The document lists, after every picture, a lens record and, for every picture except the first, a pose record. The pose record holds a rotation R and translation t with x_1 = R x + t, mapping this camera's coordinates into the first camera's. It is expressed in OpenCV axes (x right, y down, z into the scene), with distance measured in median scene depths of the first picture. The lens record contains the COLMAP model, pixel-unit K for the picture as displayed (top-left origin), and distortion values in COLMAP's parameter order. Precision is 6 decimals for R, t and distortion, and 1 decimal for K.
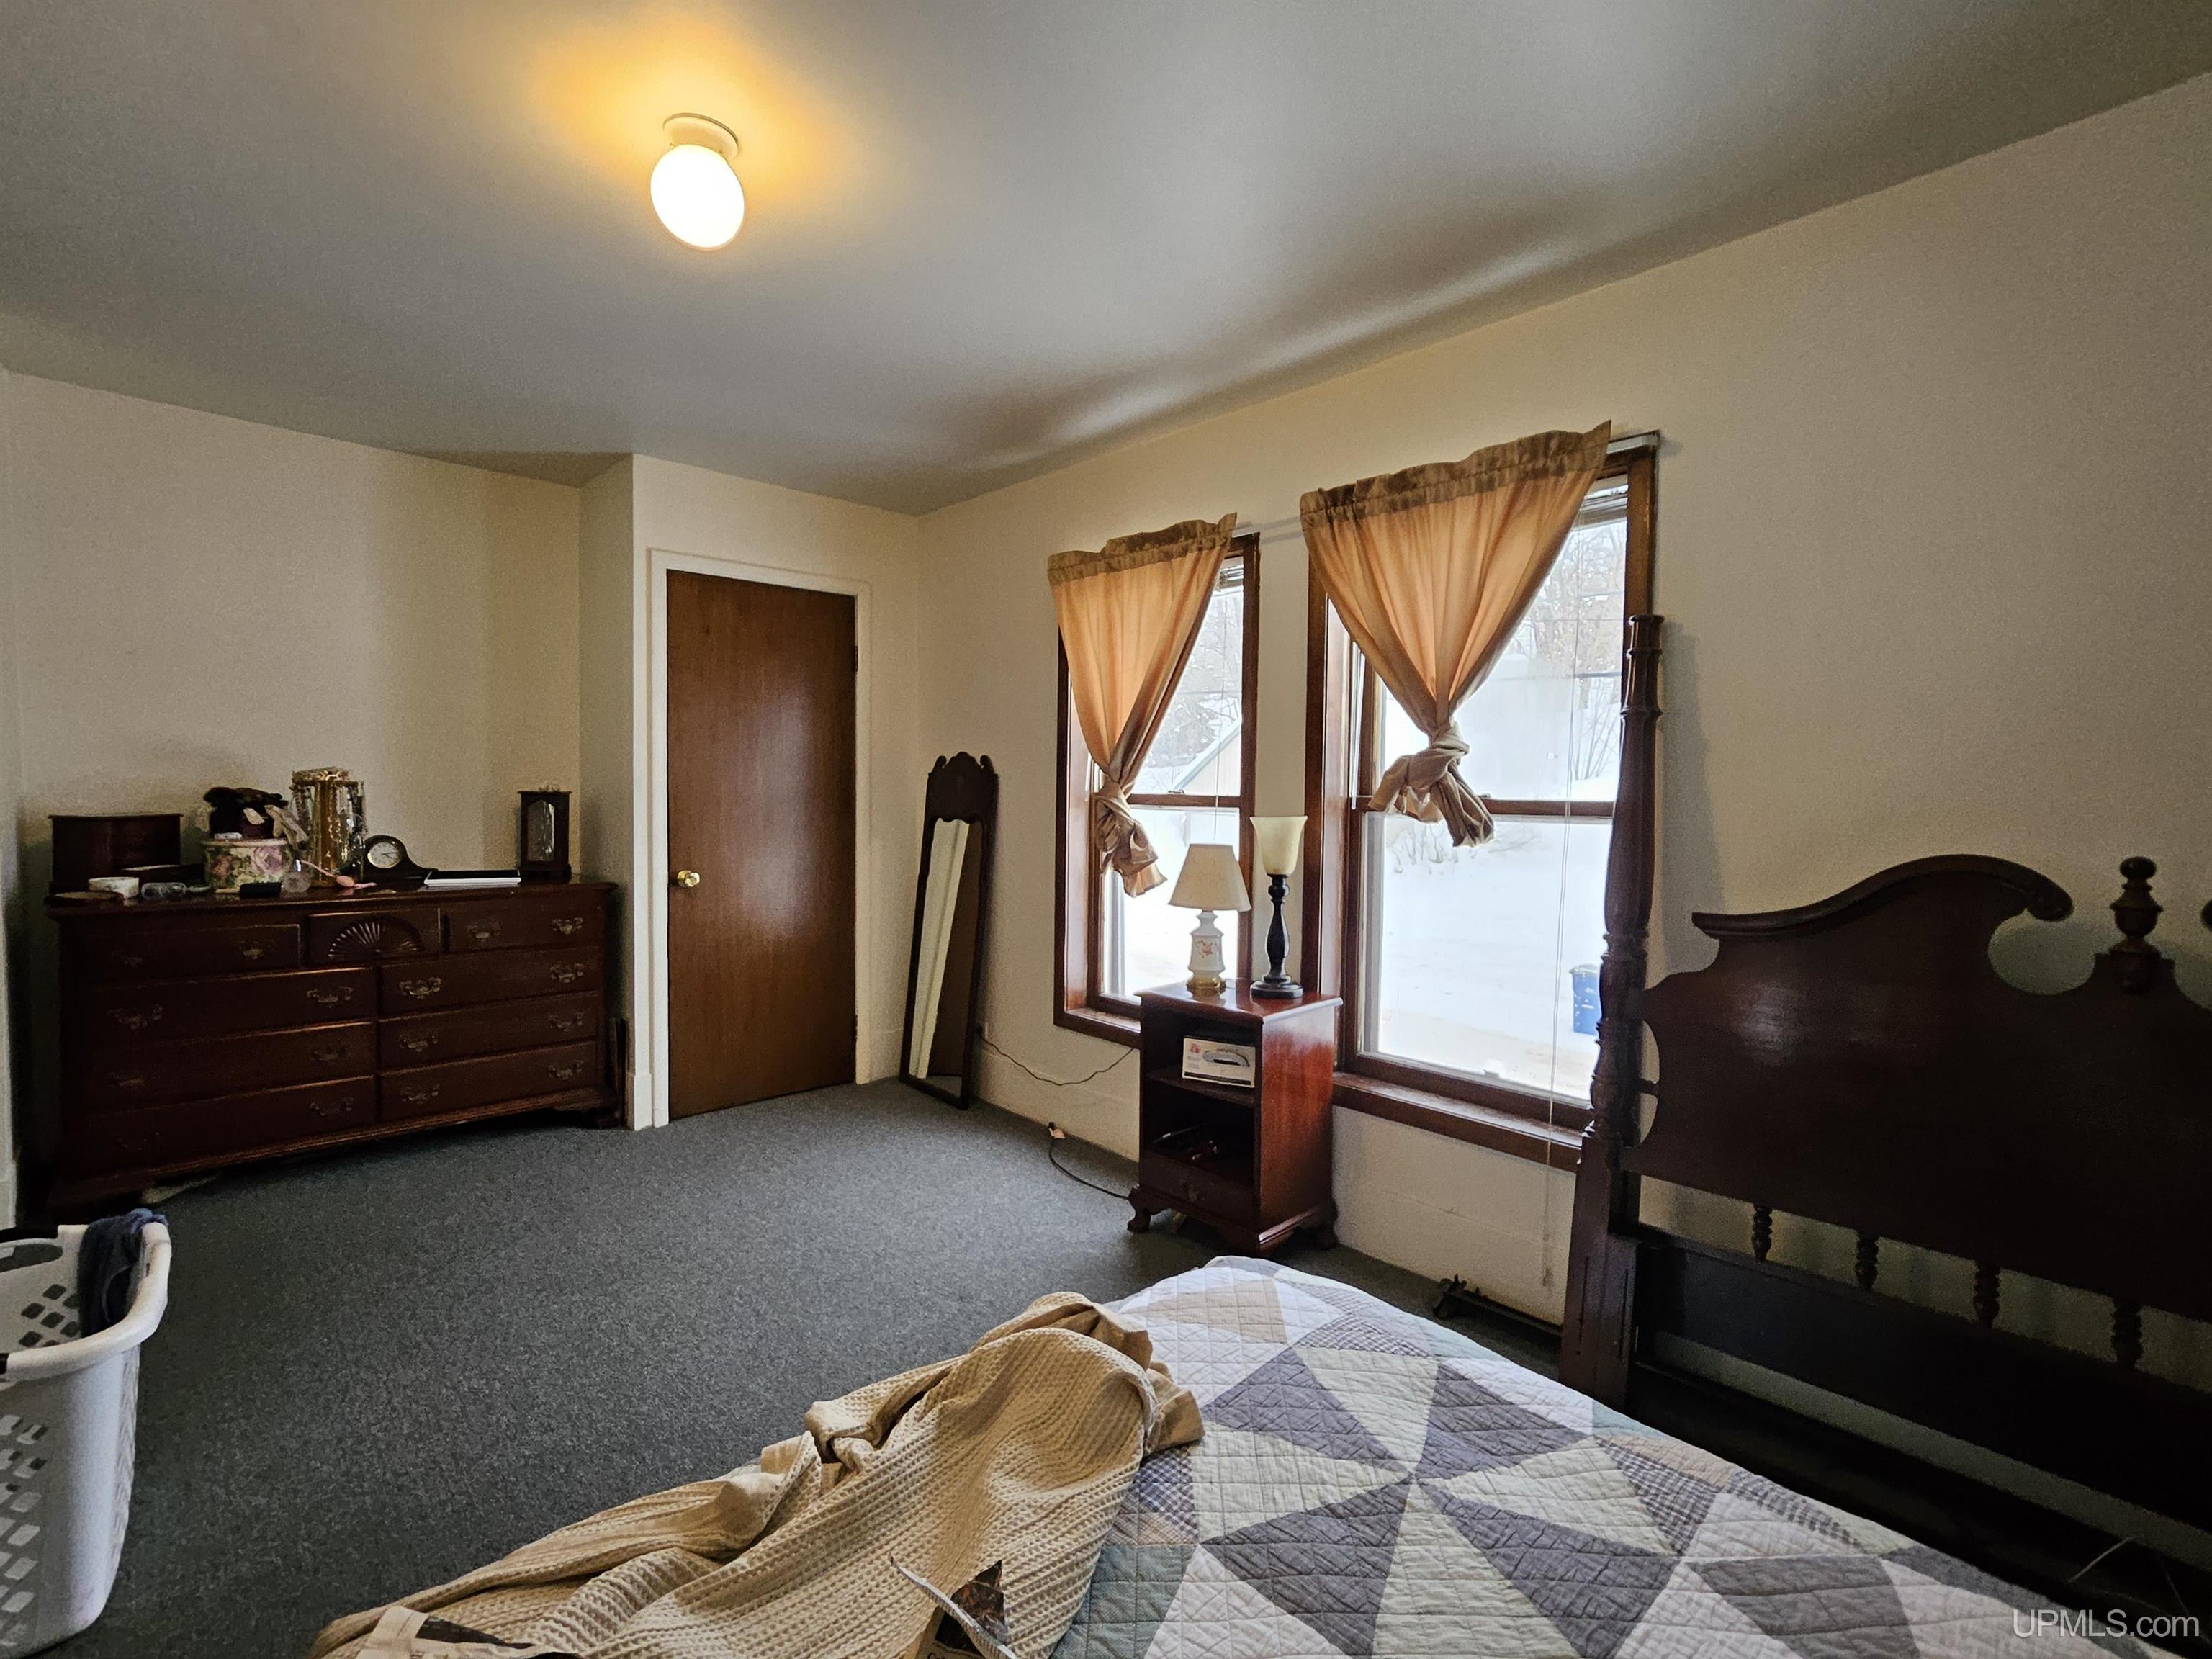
lens RADIAL K [[1008.0, 0, 1105.9], [0, 1008.0, 818.1], [0, 0, 1]] dist [-0.004228, 0.000444]
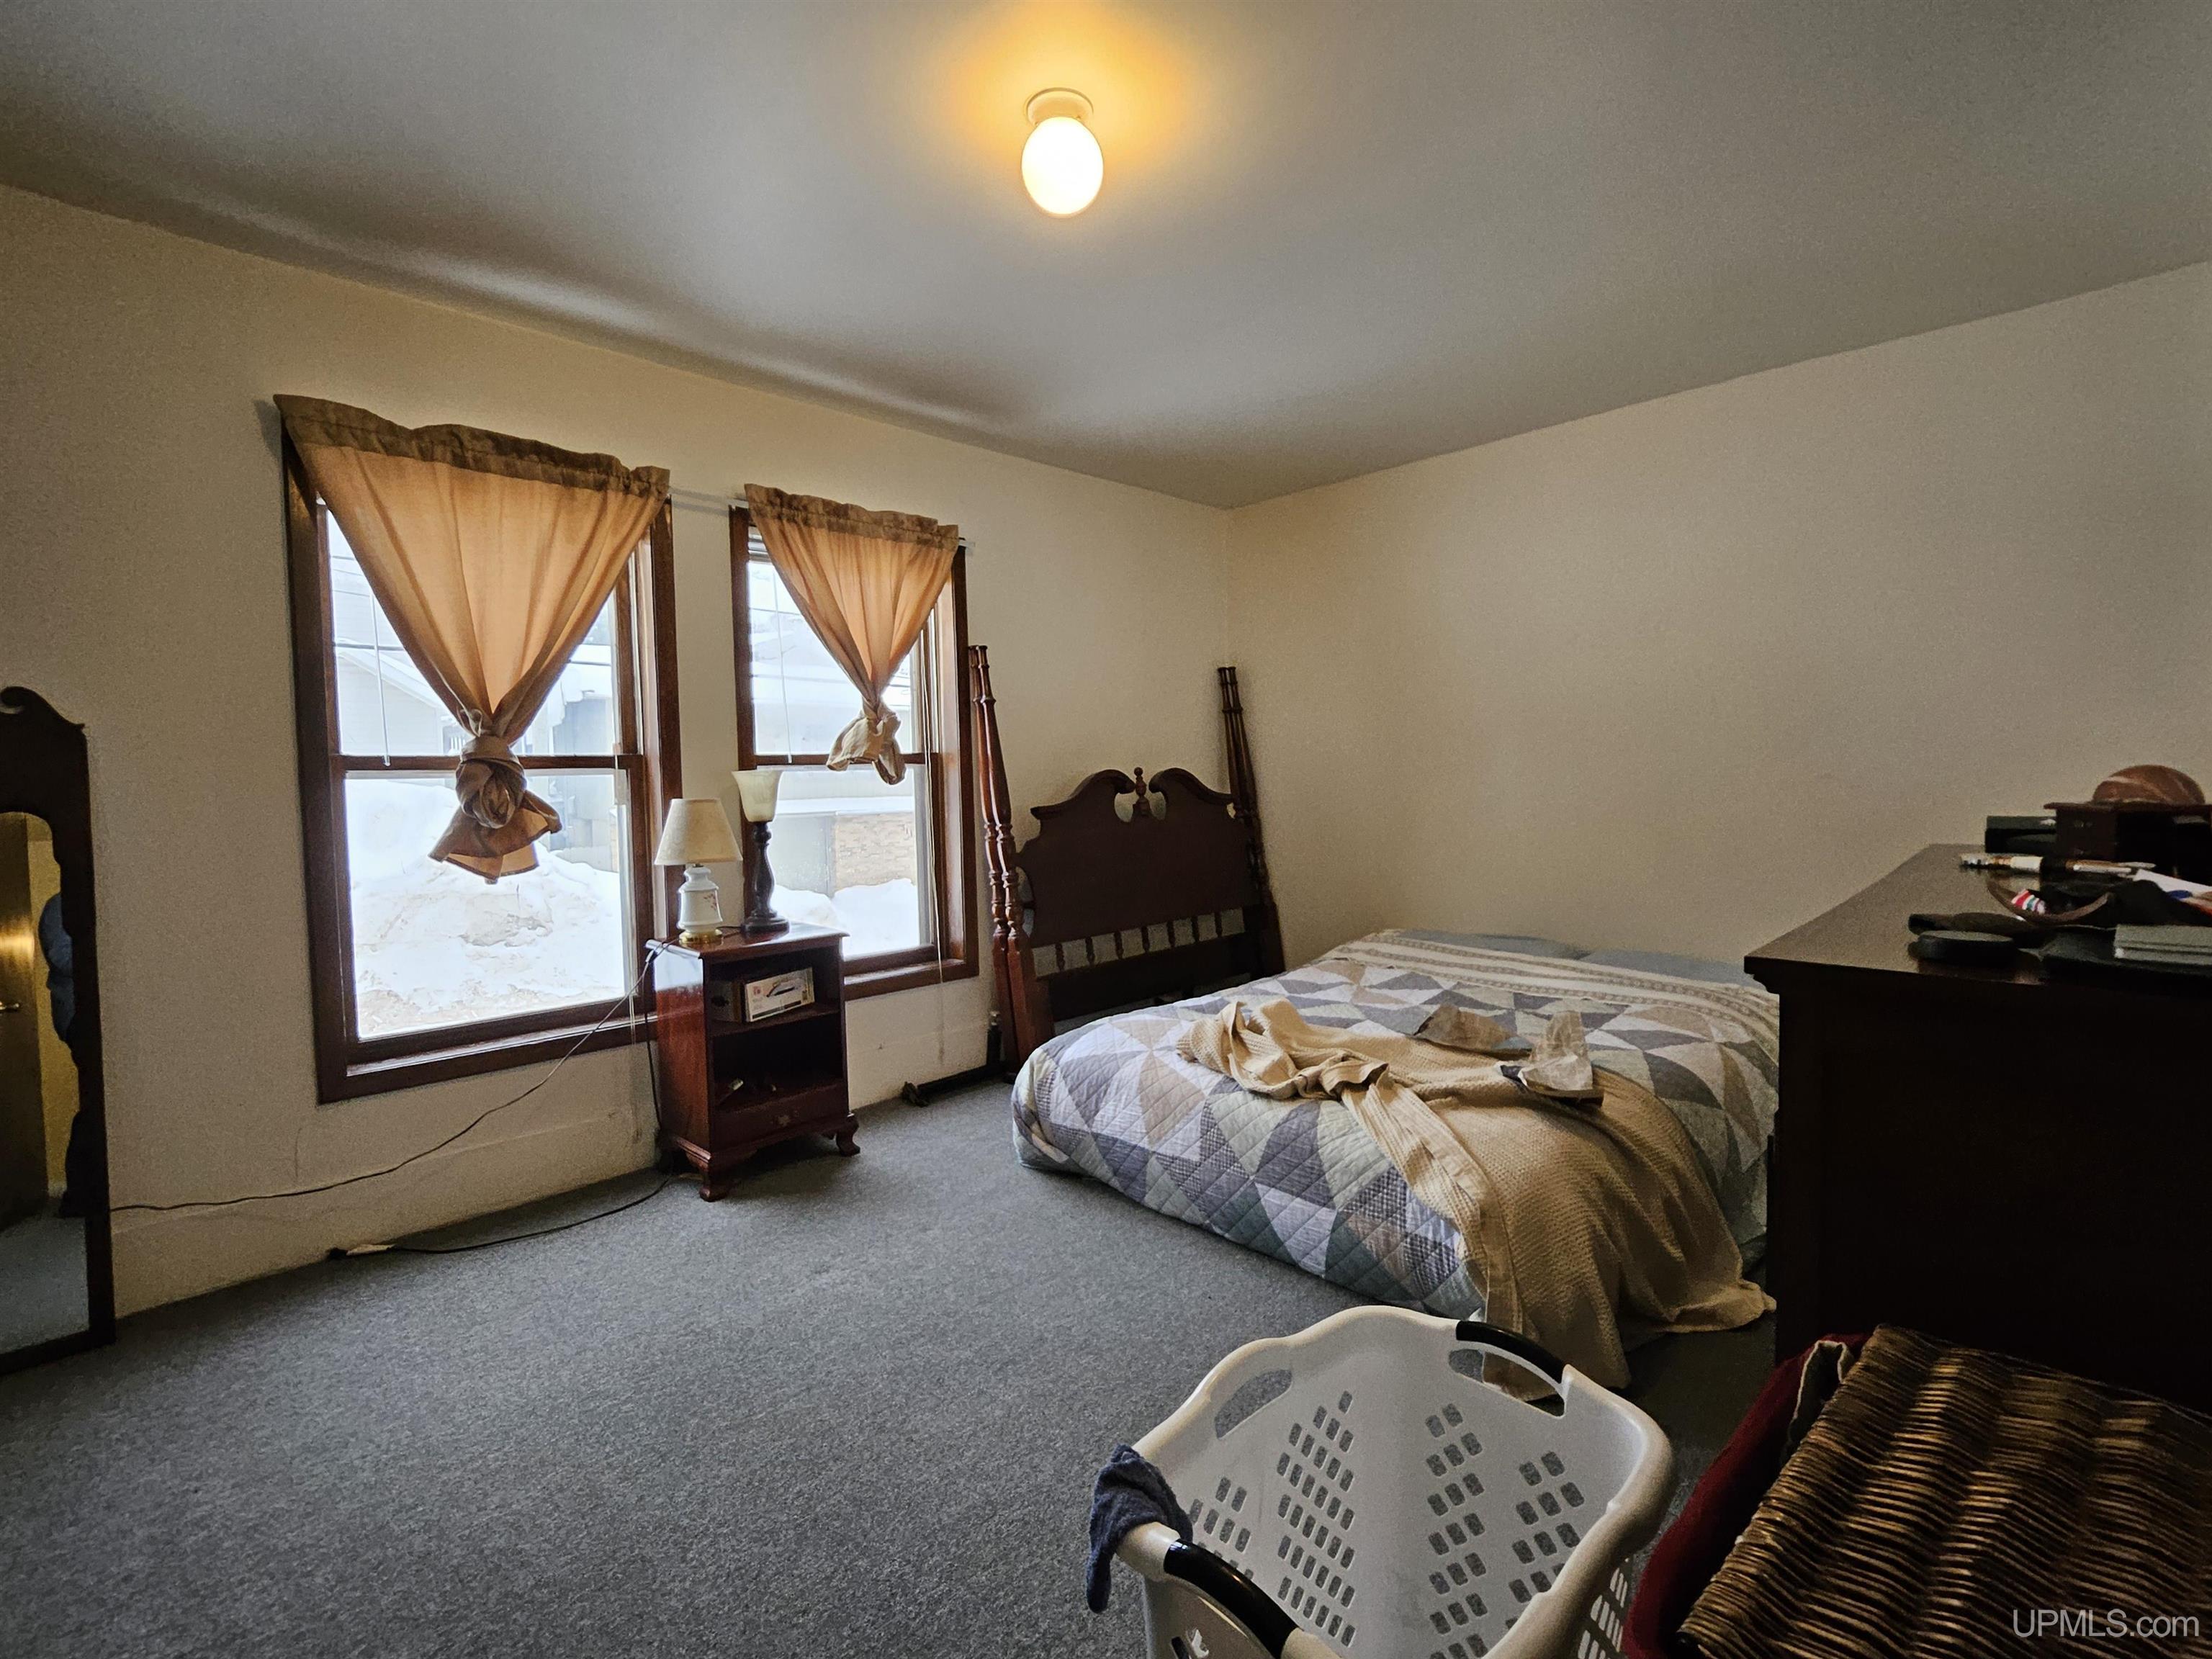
lens RADIAL K [[1008.0, 0, 1105.9], [0, 1008.0, 818.1], [0, 0, 1]] dist [-0.004228, 0.000444]
pose [[-0.031871, -0.050421, 0.998219, -1.023375], [0.058102, 0.996944, 0.052212, 0.016880], [-0.997802, 0.059662, -0.028844, 0.699165]]
